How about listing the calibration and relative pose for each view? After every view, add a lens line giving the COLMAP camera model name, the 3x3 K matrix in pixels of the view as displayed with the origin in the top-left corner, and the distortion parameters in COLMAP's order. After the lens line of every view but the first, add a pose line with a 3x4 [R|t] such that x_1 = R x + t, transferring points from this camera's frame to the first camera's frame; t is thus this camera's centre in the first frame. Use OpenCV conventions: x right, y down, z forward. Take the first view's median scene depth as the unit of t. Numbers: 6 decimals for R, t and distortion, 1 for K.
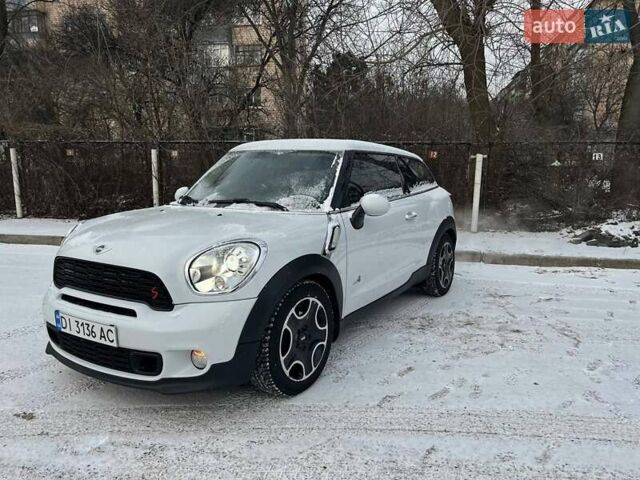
lens RADIAL K [[484.2, 0, 330.9], [0, 484.2, 237.1], [0, 0, 1]] dist [0.032445, -0.042430]
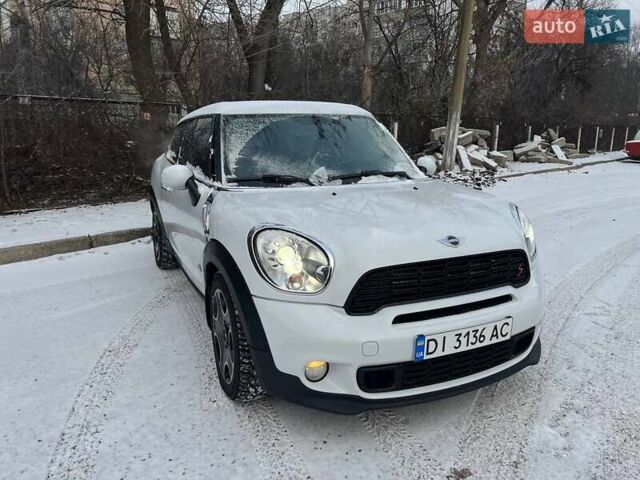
lens RADIAL K [[484.2, 0, 319.8], [0, 484.2, 239.9], [0, 0, 1]] dist [0.032445, -0.042430]
pose [[0.565909, -0.192638, 0.801646, -0.983656], [0.126117, 0.981104, 0.146732, -0.097173], [-0.814764, 0.018064, 0.579511, 0.563026]]
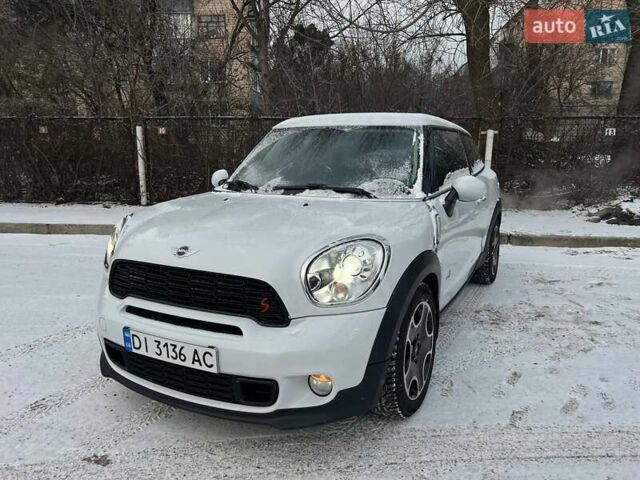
lens RADIAL K [[484.2, 0, 323.5], [0, 484.2, 238.4], [0, 0, 1]] dist [0.032445, -0.042430]
pose [[0.997568, -0.019242, 0.066993, -0.232359], [0.015915, 0.998630, 0.049847, -0.025697], [-0.067860, -0.048659, 0.996508, 0.145342]]
